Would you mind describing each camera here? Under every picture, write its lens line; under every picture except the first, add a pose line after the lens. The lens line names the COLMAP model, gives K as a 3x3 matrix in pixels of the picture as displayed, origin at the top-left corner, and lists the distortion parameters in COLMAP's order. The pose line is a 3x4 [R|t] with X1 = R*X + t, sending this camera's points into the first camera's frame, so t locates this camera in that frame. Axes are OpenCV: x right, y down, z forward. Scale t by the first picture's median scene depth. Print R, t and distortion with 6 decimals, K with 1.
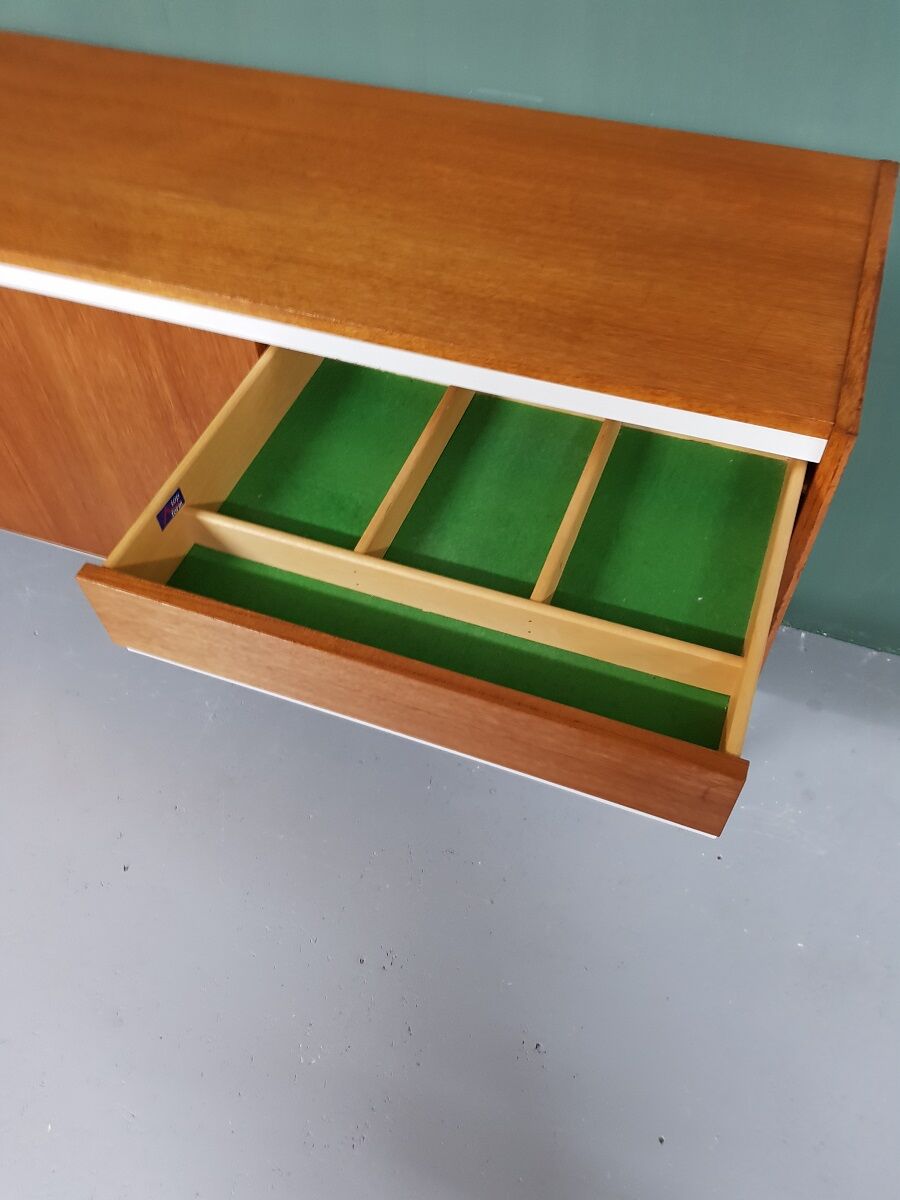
lens RADIAL K [[922.5, 0, 468.5], [0, 922.5, 580.7], [0, 0, 1]] dist [0.056101, -0.073515]
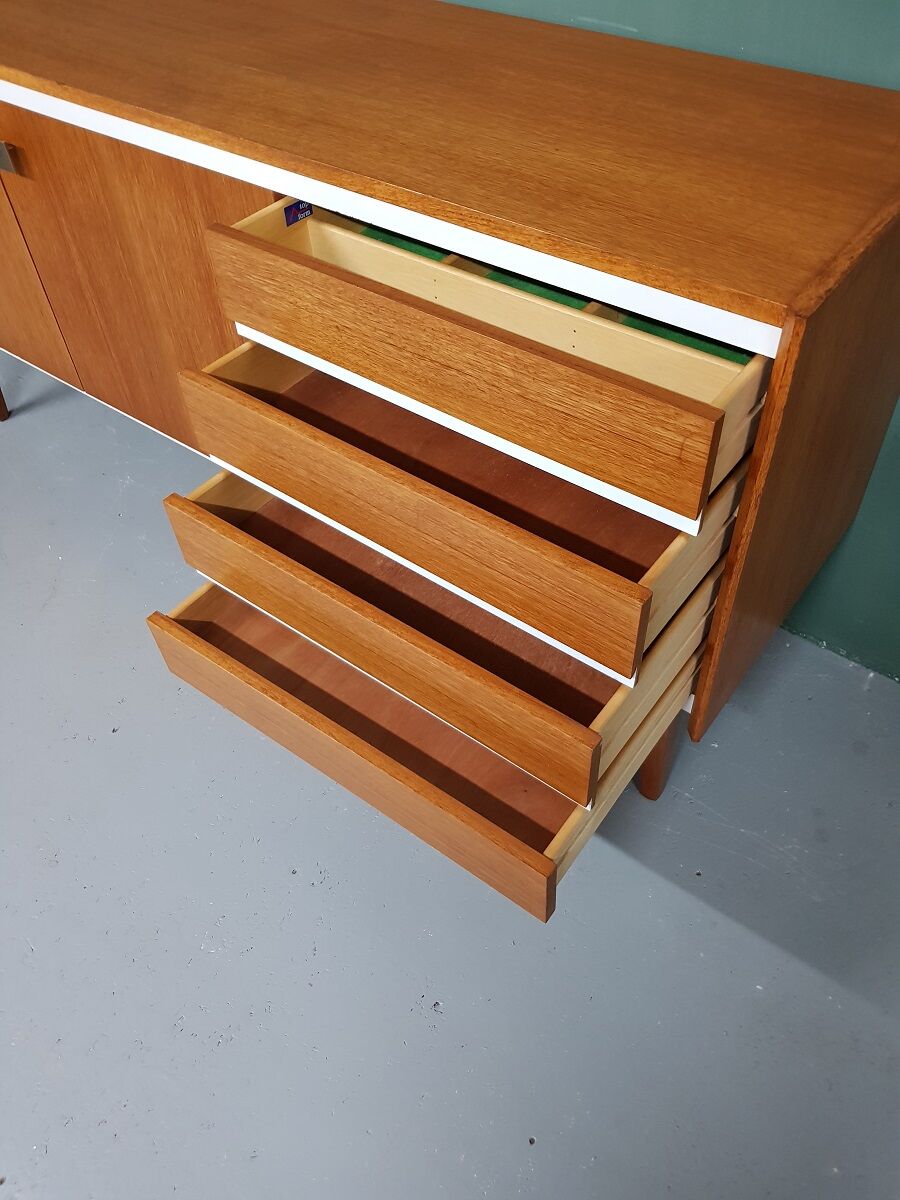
lens RADIAL K [[922.5, 0, 480.9], [0, 922.5, 565.3], [0, 0, 1]] dist [0.056101, -0.073515]
pose [[0.958465, 0.197133, -0.206113, 0.286670], [-0.214009, 0.974808, -0.062847, 0.160734], [0.188531, 0.104347, 0.976508, 0.080346]]
